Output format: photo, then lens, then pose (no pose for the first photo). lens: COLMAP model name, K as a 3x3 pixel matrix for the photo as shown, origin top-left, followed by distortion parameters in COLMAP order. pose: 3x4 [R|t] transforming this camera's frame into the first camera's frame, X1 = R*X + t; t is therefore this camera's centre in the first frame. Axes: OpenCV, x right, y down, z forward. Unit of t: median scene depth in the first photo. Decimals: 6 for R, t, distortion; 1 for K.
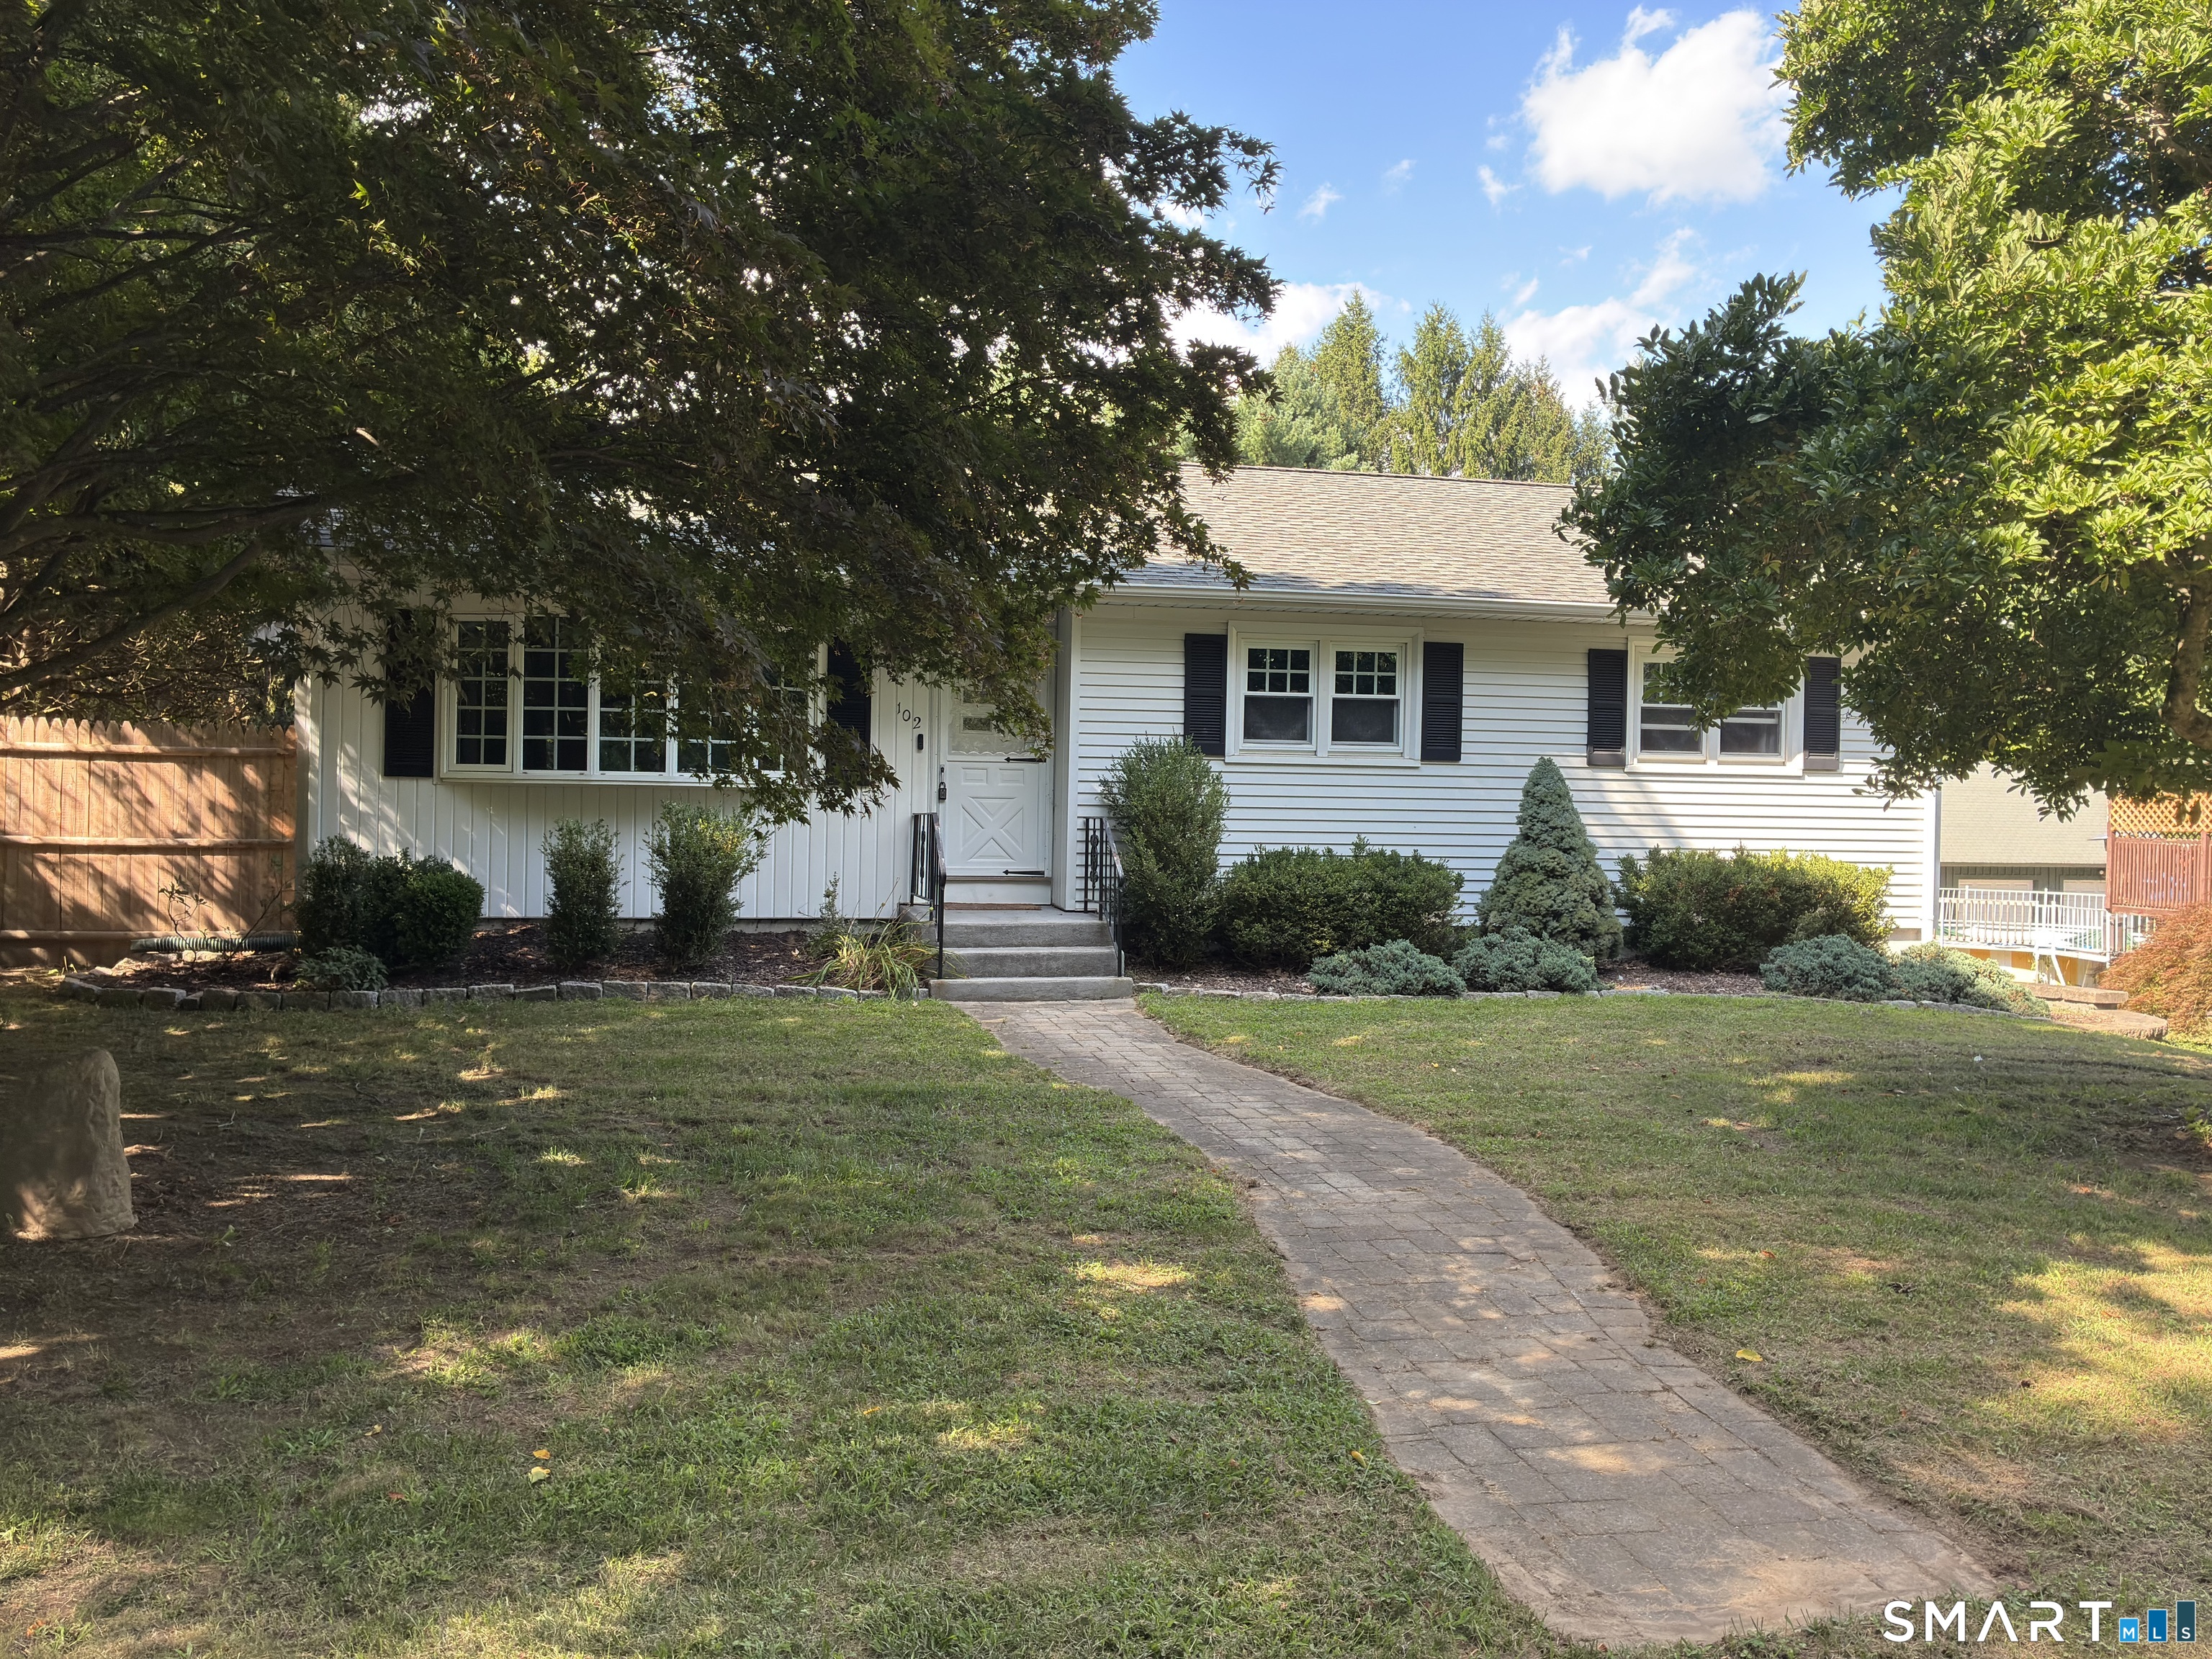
lens RADIAL K [[1678.0, 0, 1089.0], [0, 1678.0, 839.1], [0, 0, 1]] dist [0.056861, -0.066604]
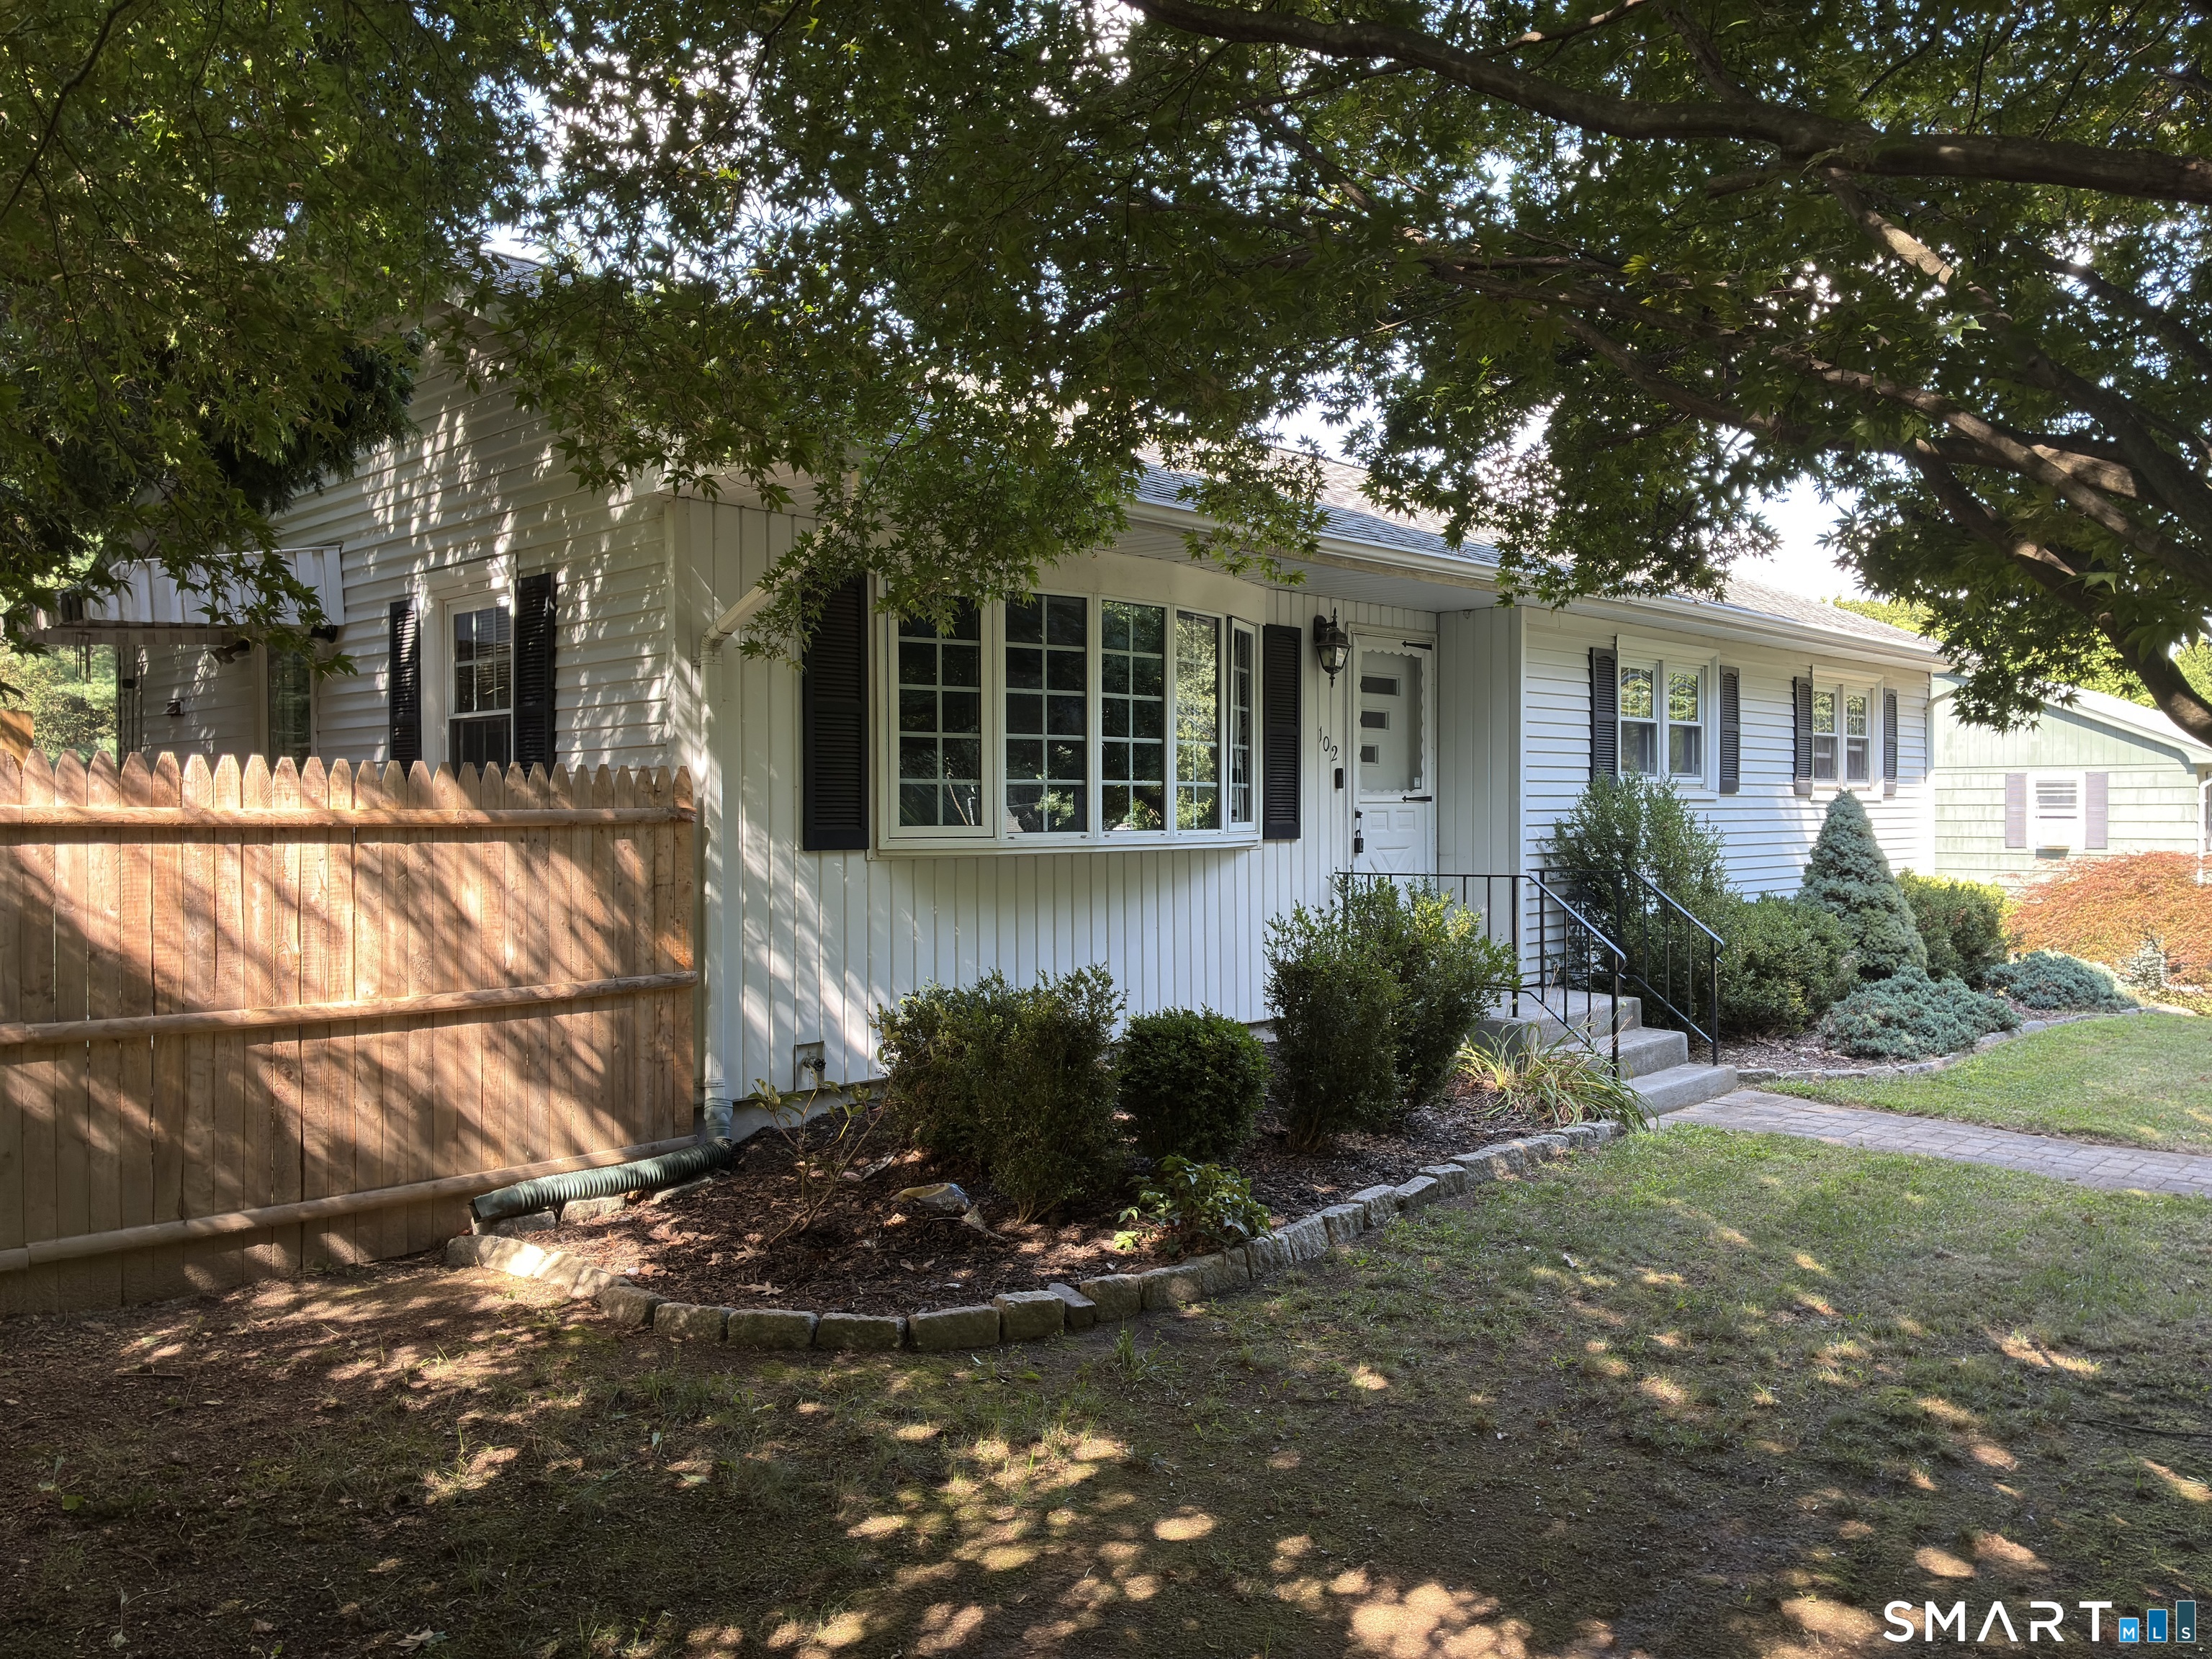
lens RADIAL K [[1678.0, 0, 1109.5], [0, 1678.0, 837.2], [0, 0, 1]] dist [0.056861, -0.066604]
pose [[0.822829, -0.028341, 0.567582, -0.675830], [0.025026, 0.999594, 0.013633, -0.048071], [-0.567738, 0.002987, 0.823204, 0.470904]]
